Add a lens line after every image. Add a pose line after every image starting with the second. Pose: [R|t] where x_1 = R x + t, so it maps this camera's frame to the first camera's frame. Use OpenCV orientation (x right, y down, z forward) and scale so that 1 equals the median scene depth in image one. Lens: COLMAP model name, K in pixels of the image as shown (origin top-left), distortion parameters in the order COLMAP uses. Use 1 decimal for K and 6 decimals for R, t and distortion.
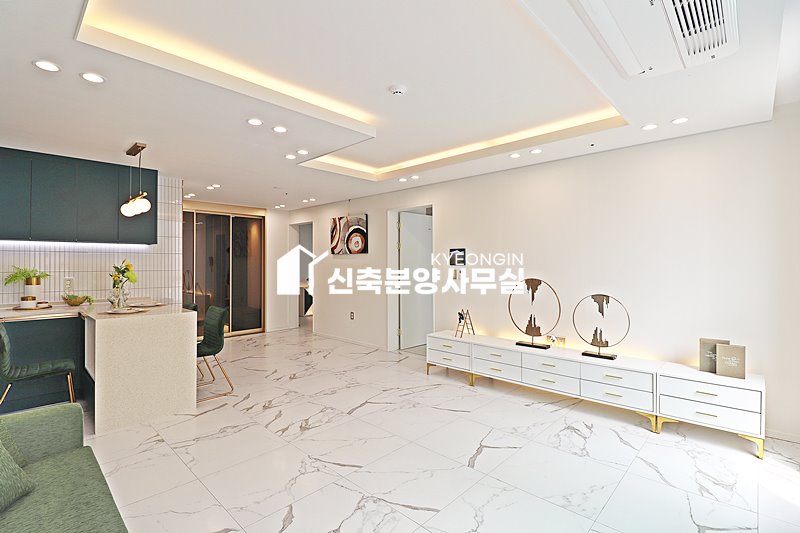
lens RADIAL K [[369.4, 0, 404.7], [0, 369.4, 263.4], [0, 0, 1]] dist [-0.011577, -0.006256]
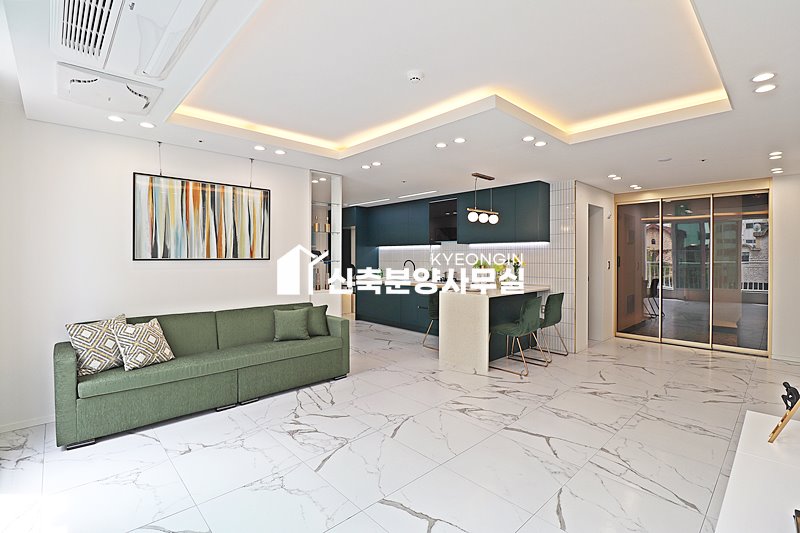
lens RADIAL K [[369.4, 0, 404.8], [0, 369.4, 262.3], [0, 0, 1]] dist [-0.011577, -0.006256]
pose [[-0.048319, 0.017431, -0.998680, 0.720399], [-0.002741, 0.999842, 0.017584, -0.005355], [0.998828, 0.003587, -0.048263, 0.781848]]
